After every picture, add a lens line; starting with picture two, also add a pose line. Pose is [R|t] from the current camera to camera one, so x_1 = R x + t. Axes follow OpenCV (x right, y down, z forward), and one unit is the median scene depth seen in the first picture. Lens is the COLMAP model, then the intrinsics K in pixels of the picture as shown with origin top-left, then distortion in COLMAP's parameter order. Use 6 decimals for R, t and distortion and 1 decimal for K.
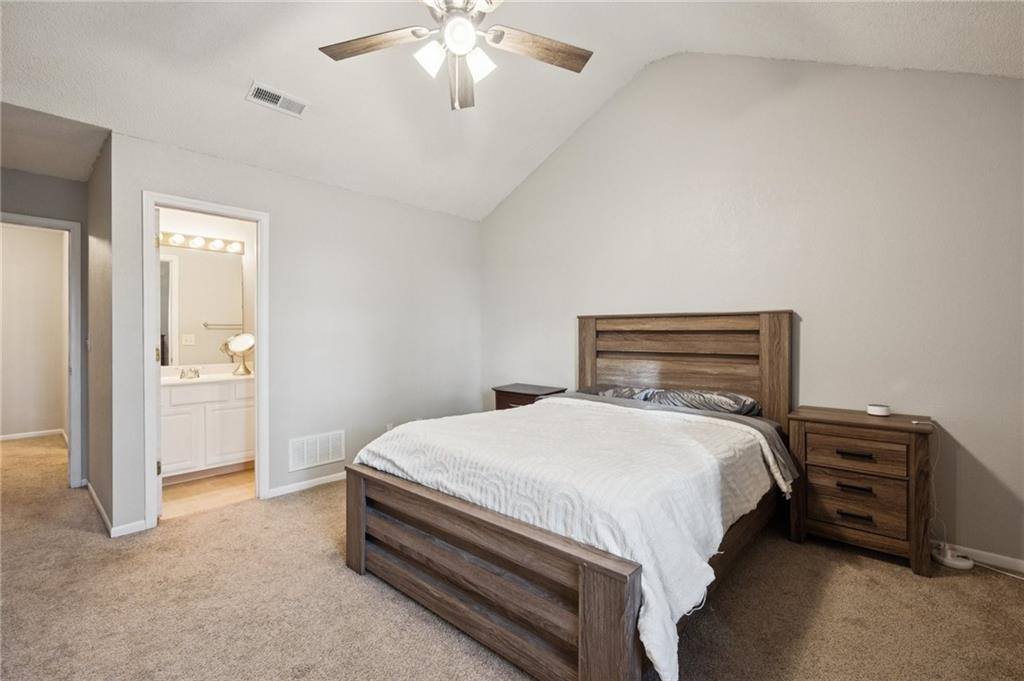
lens RADIAL K [[452.2, 0, 513.5], [0, 452.2, 332.1], [0, 0, 1]] dist [0.001224, 0.000340]
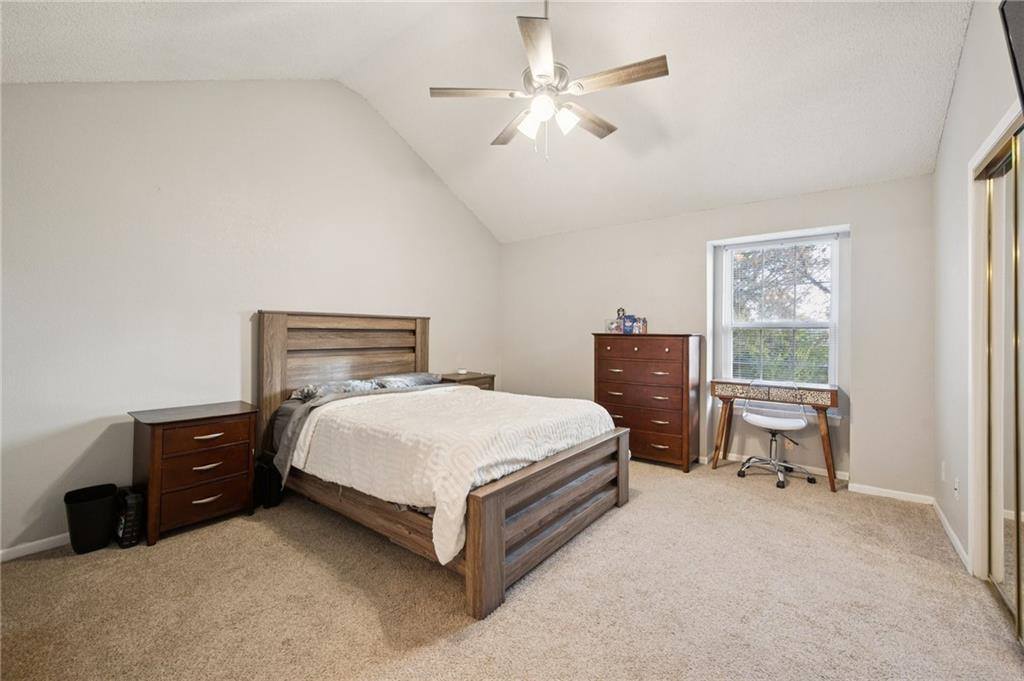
lens RADIAL K [[429.6, 0, 510.7], [0, 429.6, 321.2], [0, 0, 1]] dist [0.001604, 0.000312]
pose [[-0.080244, 0.025380, 0.996452, -0.888721], [-0.010353, 0.999601, -0.026294, 0.001340], [-0.996722, -0.012426, -0.079949, 0.782951]]
